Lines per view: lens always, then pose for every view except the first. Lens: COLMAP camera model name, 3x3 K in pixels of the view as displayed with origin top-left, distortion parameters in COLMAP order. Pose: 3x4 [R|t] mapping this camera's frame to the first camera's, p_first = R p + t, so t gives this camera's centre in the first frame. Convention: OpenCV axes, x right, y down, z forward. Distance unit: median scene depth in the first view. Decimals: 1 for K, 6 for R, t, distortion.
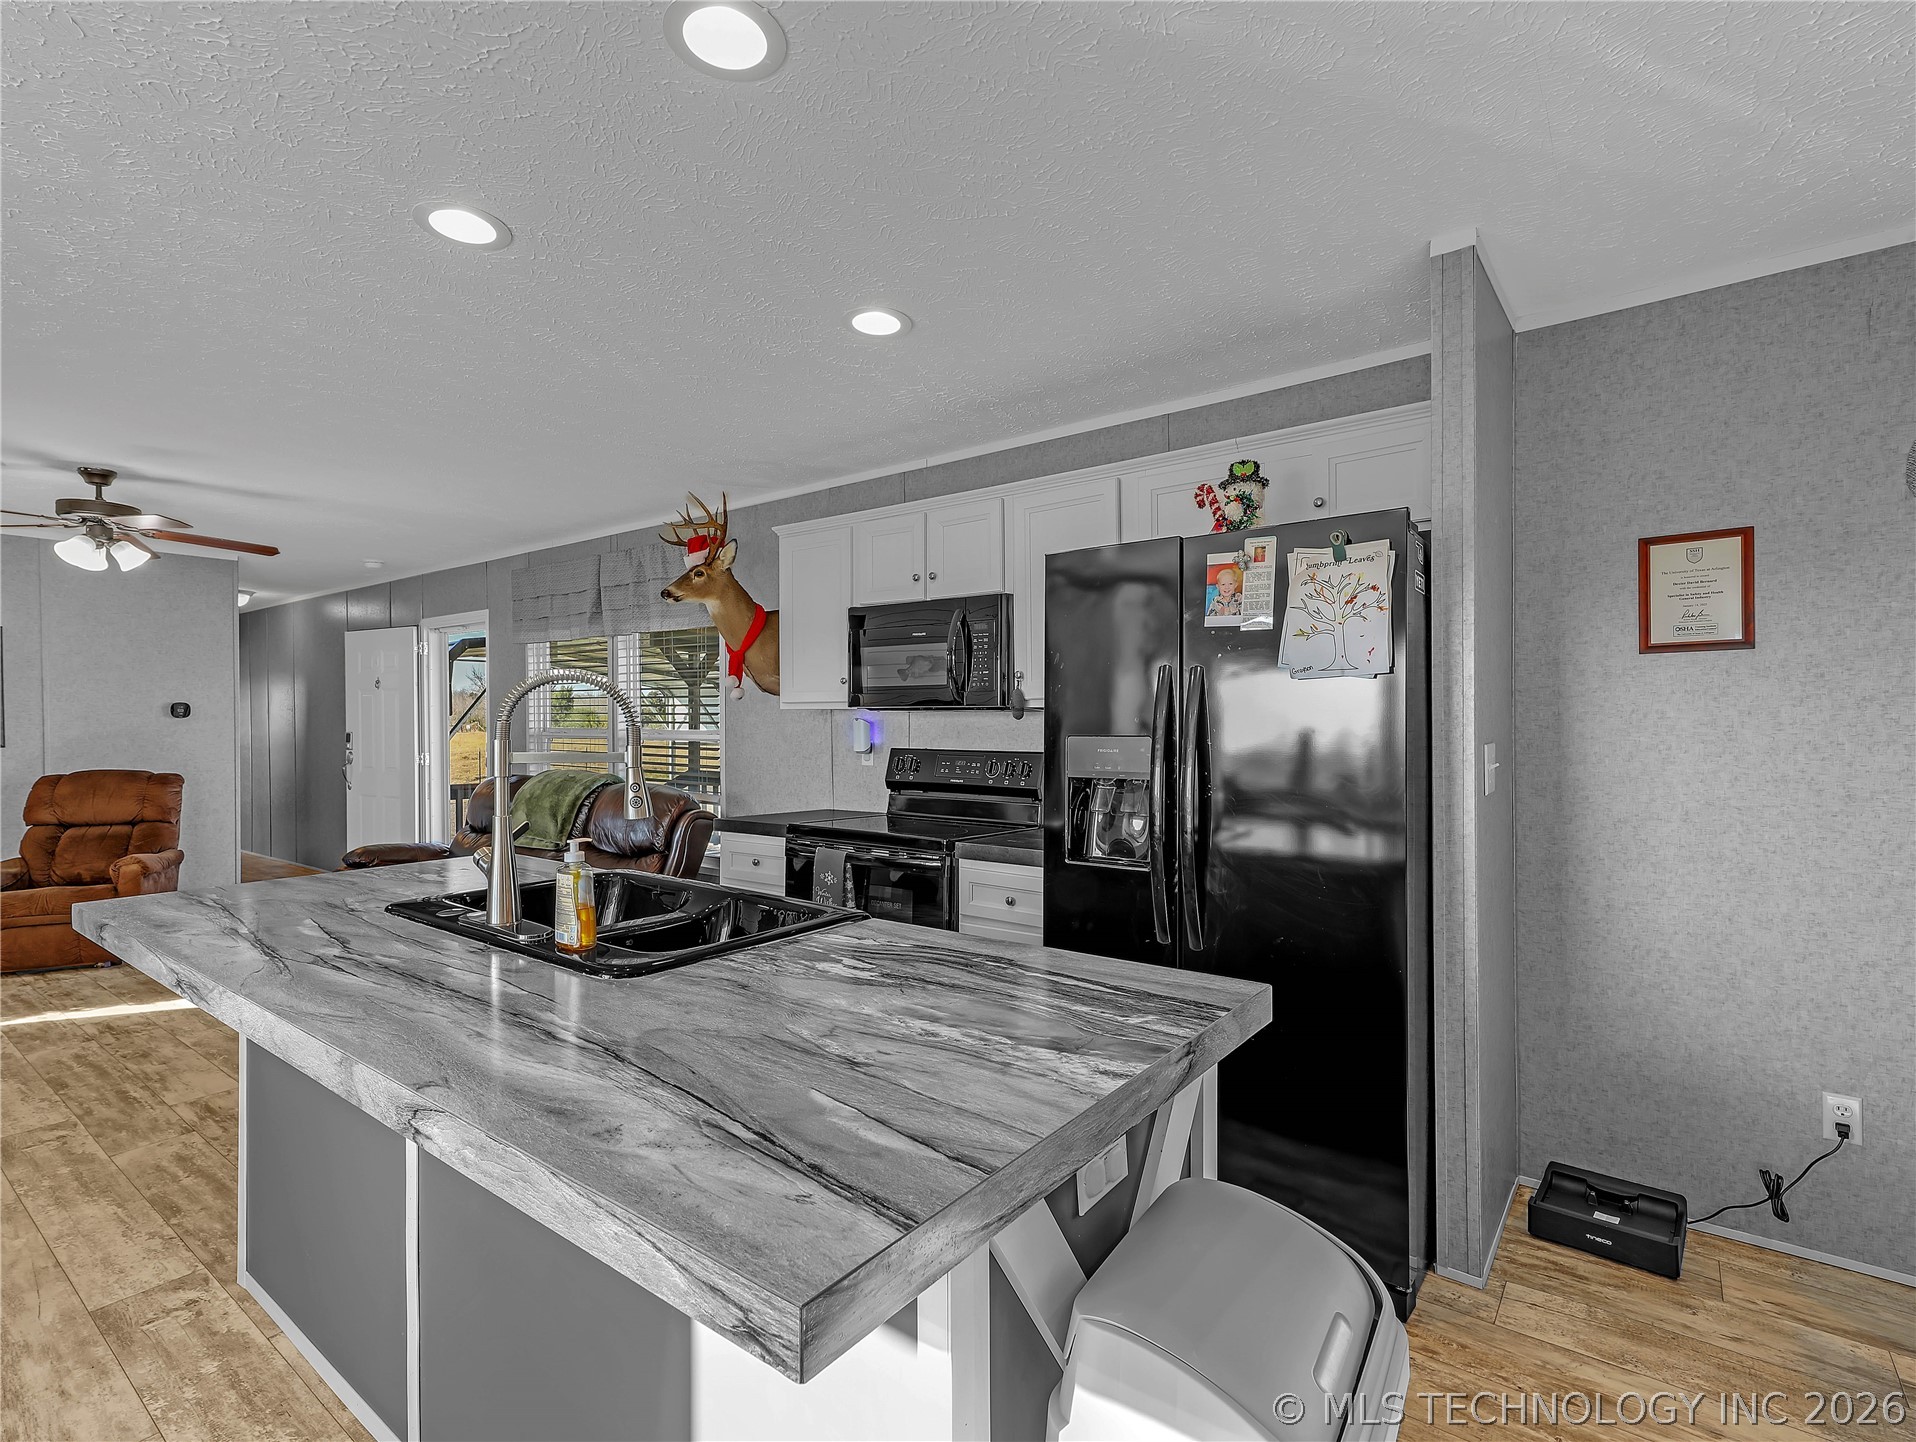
lens RADIAL K [[915.0, 0, 954.2], [0, 915.0, 725.5], [0, 0, 1]] dist [0.004091, 0.000575]
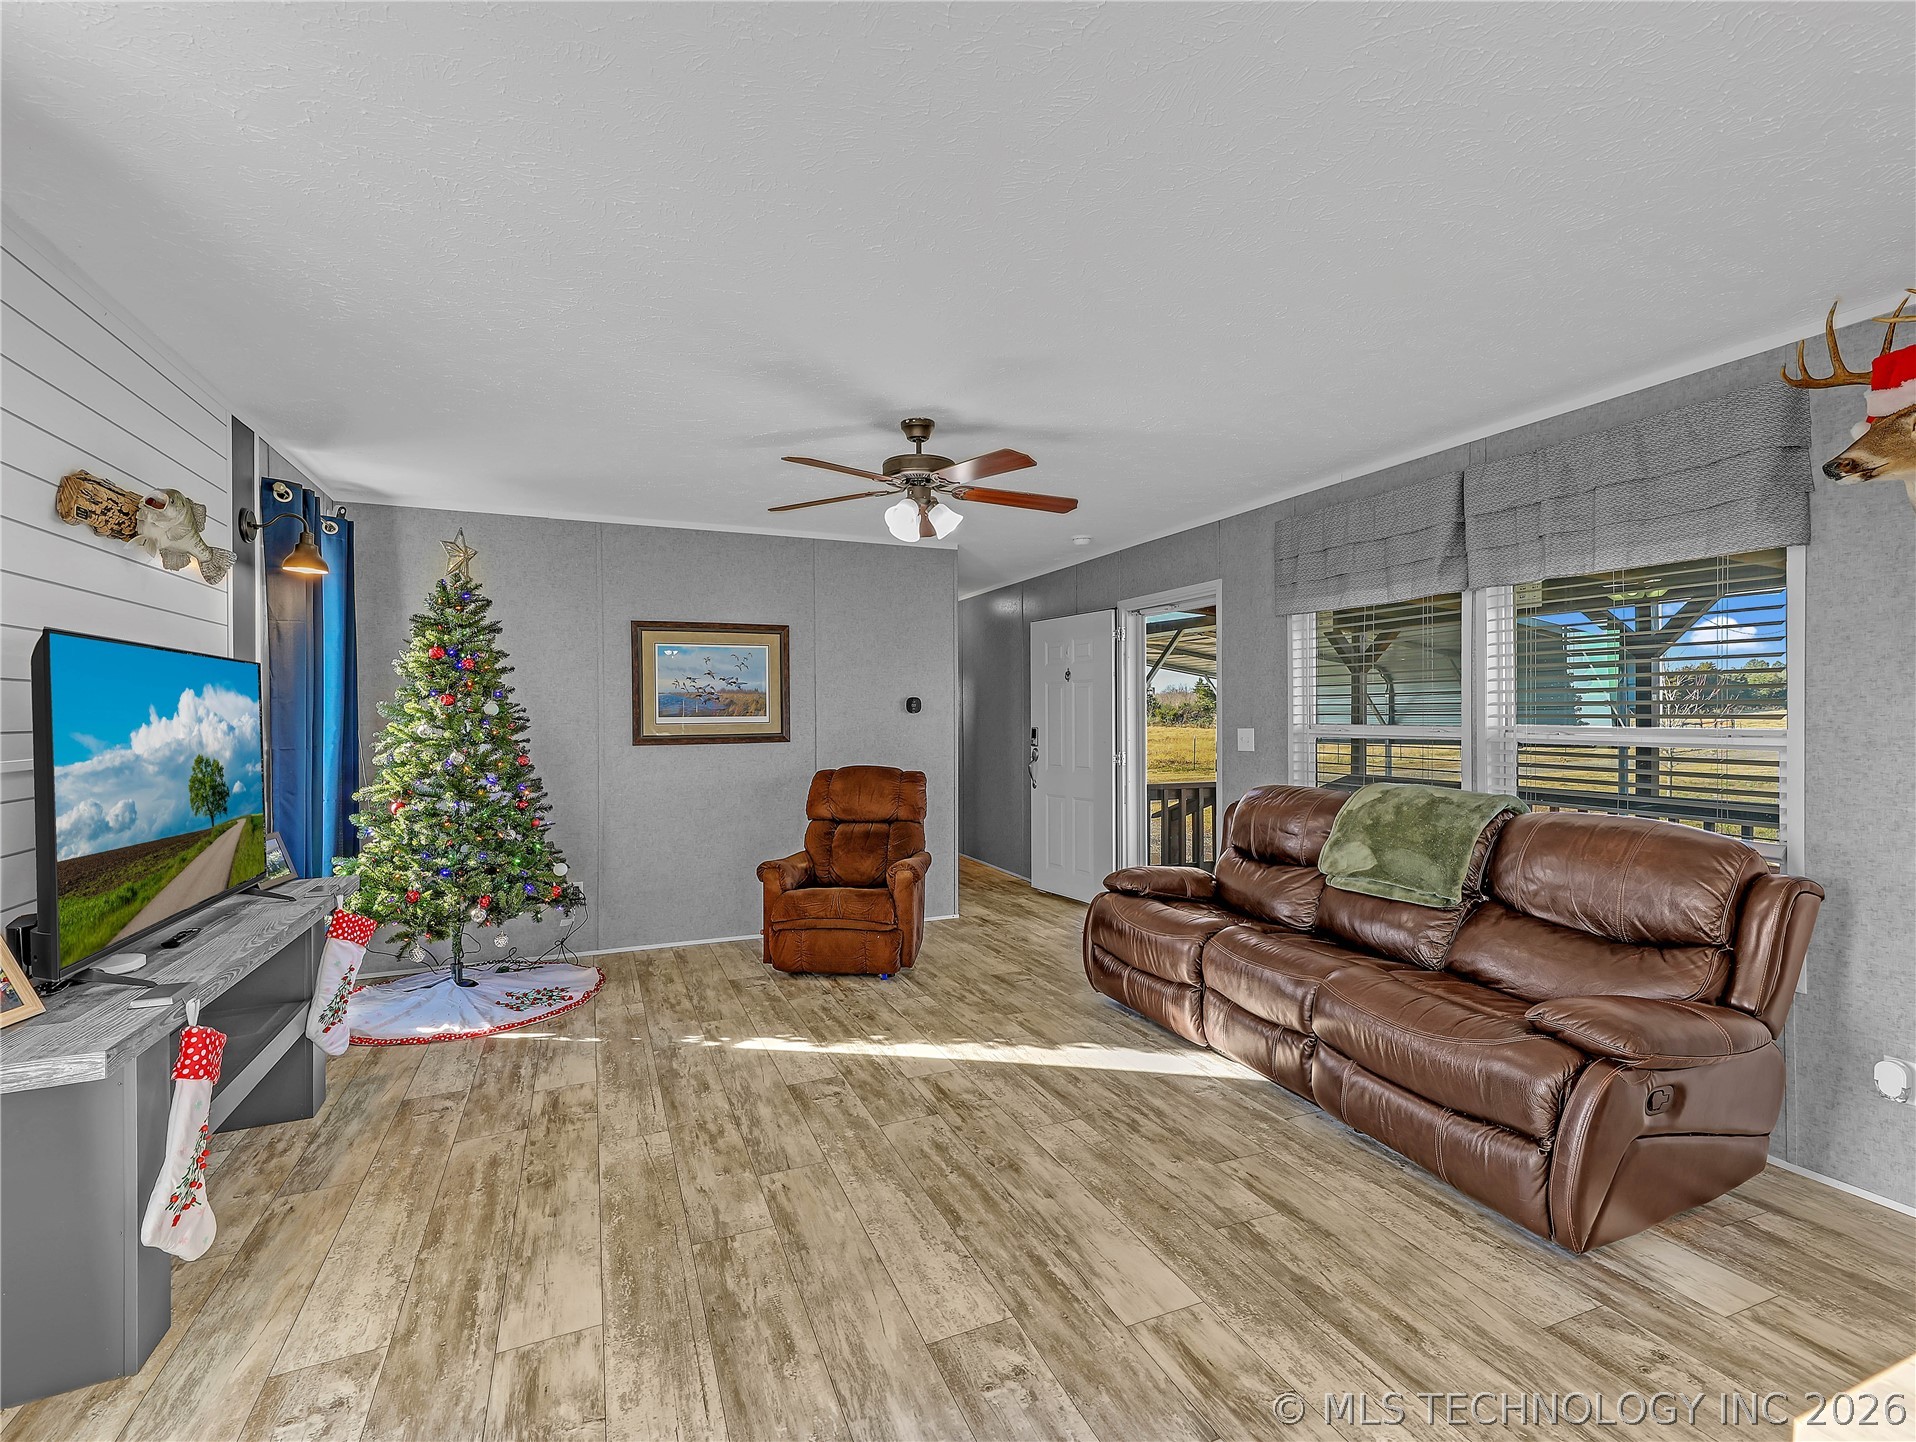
lens RADIAL K [[897.6, 0, 962.6], [0, 897.6, 705.9], [0, 0, 1]] dist [0.051928, -0.002202]
pose [[0.866089, -0.007503, -0.499833, -0.478871], [0.000181, 0.999892, -0.014696, -0.001635], [0.499889, 0.012638, 0.865997, 0.297189]]
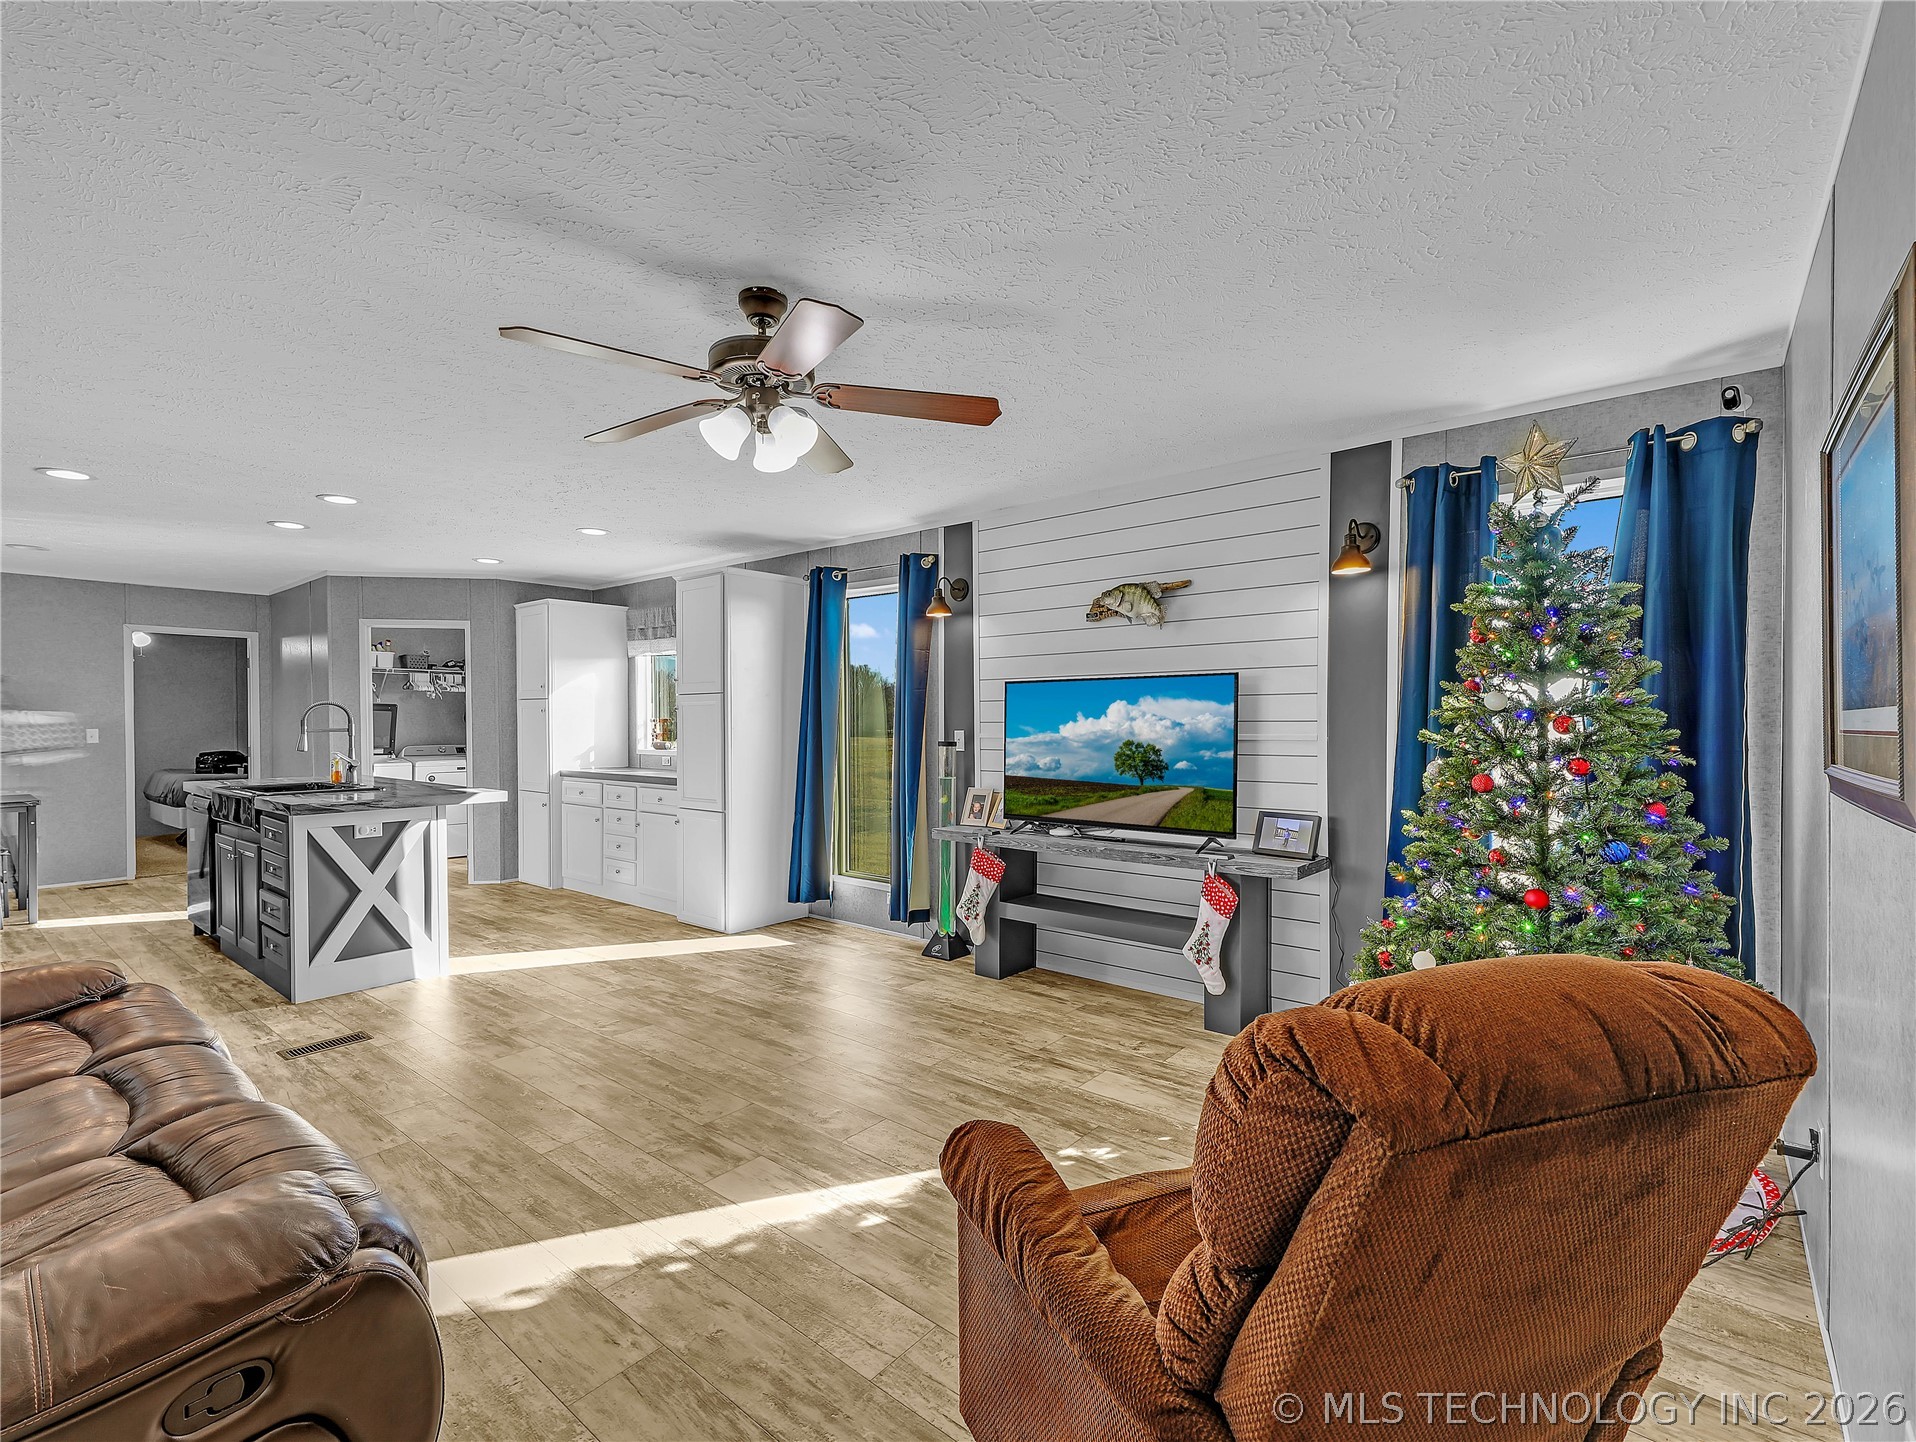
lens RADIAL K [[897.6, 0, 952.6], [0, 897.6, 718.8], [0, 0, 1]] dist [0.051928, -0.002202]
pose [[-0.999706, 0.008595, 0.022653, -1.085752], [0.008744, 0.999941, 0.006482, -0.010464], [-0.022596, 0.006678, -0.999722, 1.654293]]
